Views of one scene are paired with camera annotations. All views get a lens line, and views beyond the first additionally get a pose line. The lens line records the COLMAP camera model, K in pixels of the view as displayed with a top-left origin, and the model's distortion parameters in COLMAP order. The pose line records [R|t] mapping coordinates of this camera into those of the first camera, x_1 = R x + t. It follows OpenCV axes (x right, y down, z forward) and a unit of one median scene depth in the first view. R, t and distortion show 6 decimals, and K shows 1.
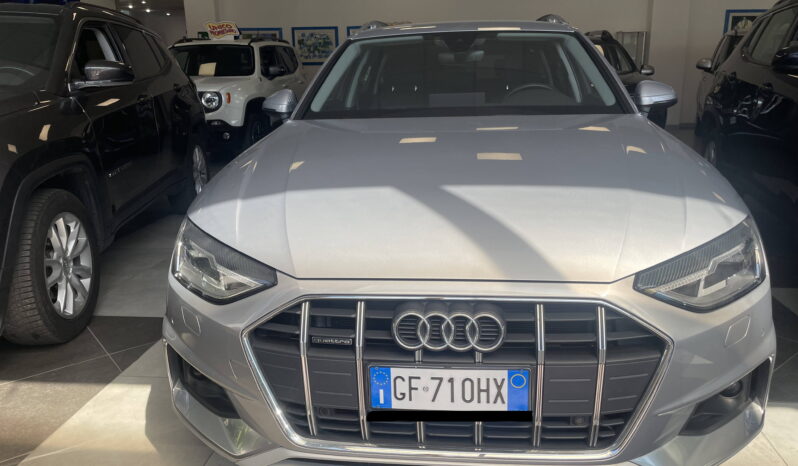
lens RADIAL K [[612.1, 0, 399.0], [0, 612.1, 233.0], [0, 0, 1]] dist [0.109014, -0.140592]
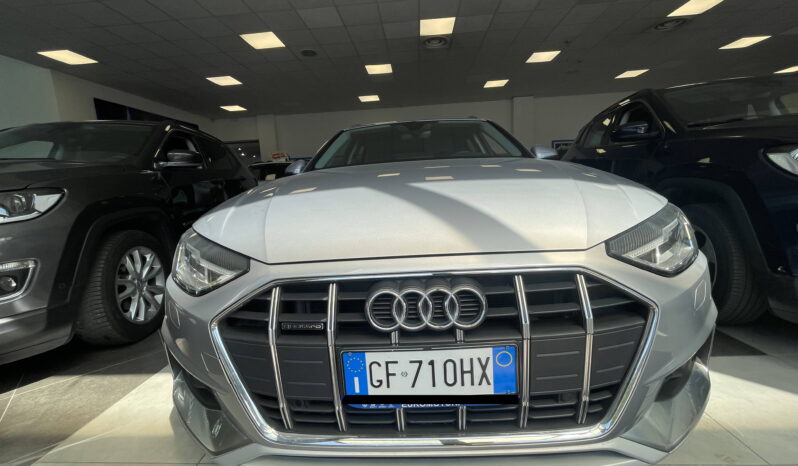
lens RADIAL K [[332.0, 0, 399.0], [0, 332.0, 233.0], [0, 0, 1]] dist [-0.002152, -0.000037]
pose [[0.998005, -0.041401, 0.047663, 0.020261], [0.046559, 0.992532, -0.112746, 0.098132], [-0.042639, 0.114740, 0.992480, 0.476330]]
